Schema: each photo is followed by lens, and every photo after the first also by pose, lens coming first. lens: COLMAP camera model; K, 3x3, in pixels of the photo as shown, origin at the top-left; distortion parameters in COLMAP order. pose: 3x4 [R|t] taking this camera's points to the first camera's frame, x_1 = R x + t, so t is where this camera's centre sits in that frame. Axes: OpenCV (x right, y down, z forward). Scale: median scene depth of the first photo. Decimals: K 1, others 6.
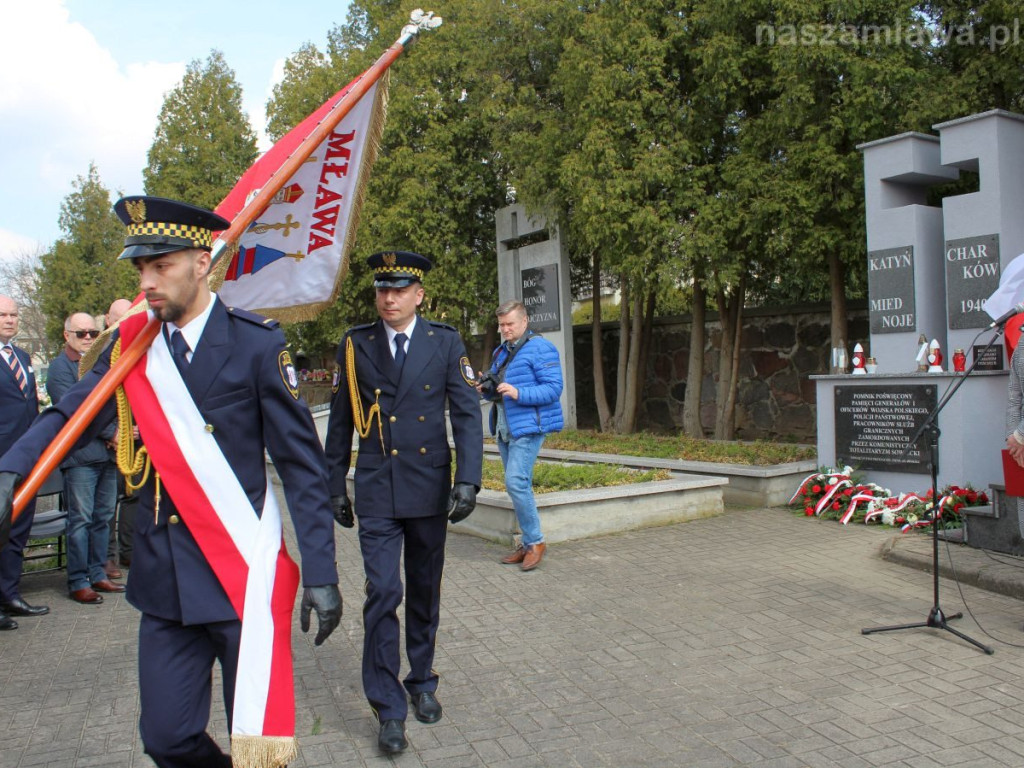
lens RADIAL K [[973.3, 0, 507.7], [0, 973.3, 376.6], [0, 0, 1]] dist [-0.165120, 0.146071]
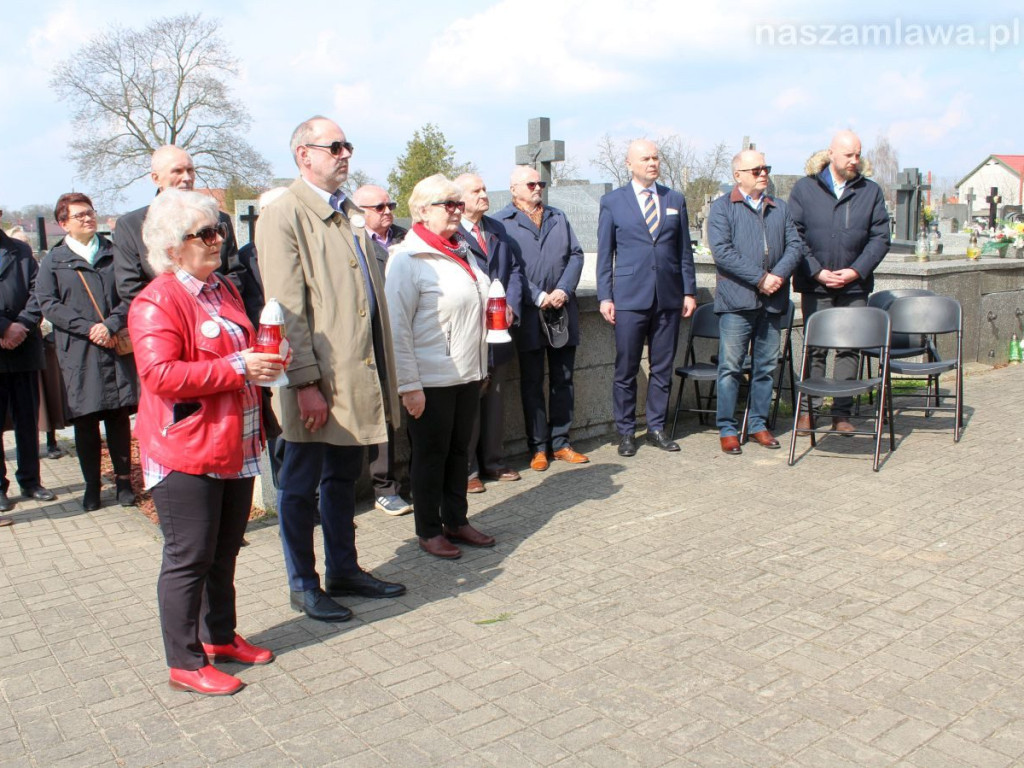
lens RADIAL K [[974.4, 0, 507.9], [0, 974.4, 376.8], [0, 0, 1]] dist [-0.159719, 0.140243]
pose [[0.298775, 0.163982, -0.940130, 0.248264], [0.016076, 0.984122, 0.176765, -0.010967], [0.954188, -0.067927, 0.291394, 0.290802]]
